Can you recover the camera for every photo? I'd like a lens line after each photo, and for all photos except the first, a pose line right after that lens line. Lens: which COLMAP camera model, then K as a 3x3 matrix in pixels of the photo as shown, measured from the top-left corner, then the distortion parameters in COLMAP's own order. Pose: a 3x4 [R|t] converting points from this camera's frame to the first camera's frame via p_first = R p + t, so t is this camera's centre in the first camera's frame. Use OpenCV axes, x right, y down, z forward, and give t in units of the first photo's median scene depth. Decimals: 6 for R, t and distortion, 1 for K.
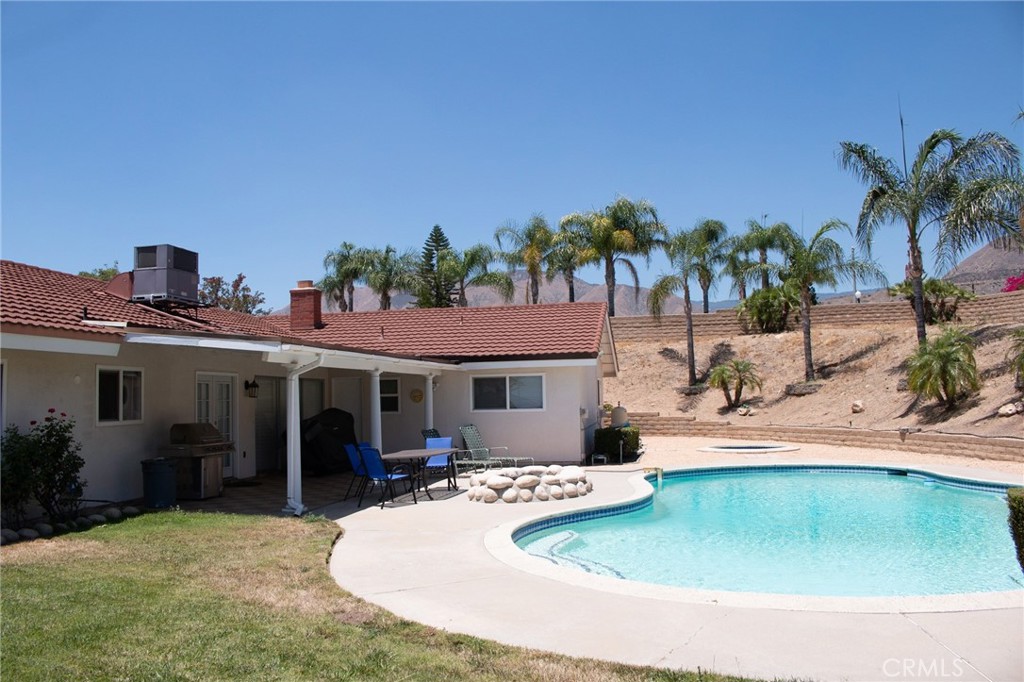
lens RADIAL K [[847.2, 0, 512.0], [0, 847.2, 341.0], [0, 0, 1]] dist [-0.065253, 0.000664]
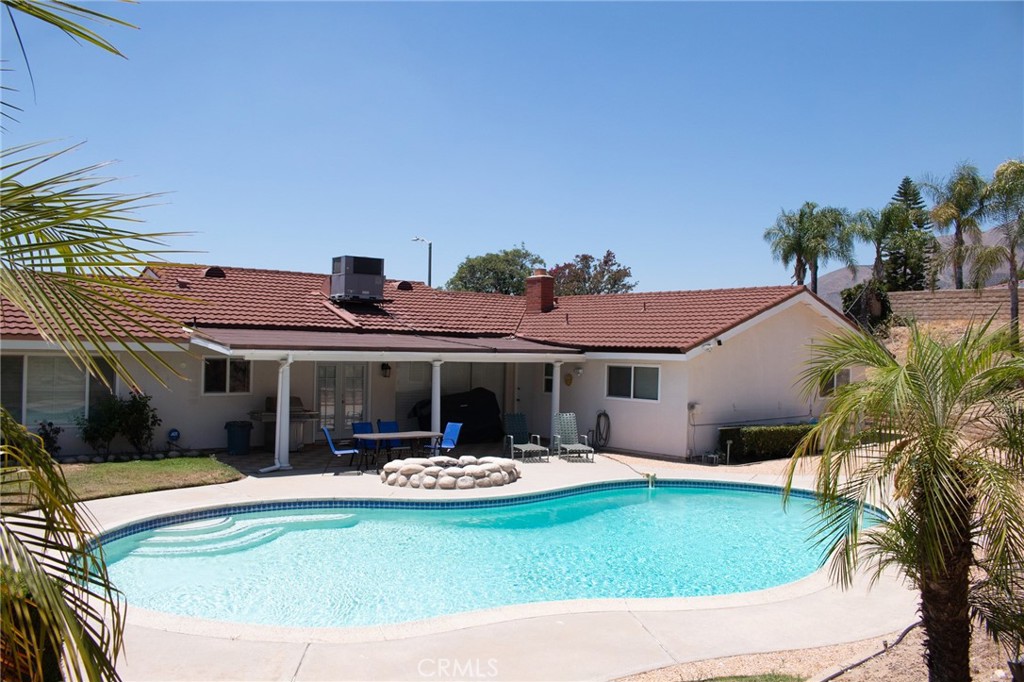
lens RADIAL K [[855.9, 0, 512.0], [0, 855.9, 341.0], [0, 0, 1]] dist [-0.151439, -0.000320]
pose [[0.763897, 0.033174, -0.644484, 0.610092], [0.005521, 0.998305, 0.057930, -0.054681], [0.645314, -0.047811, 0.762420, 0.140404]]
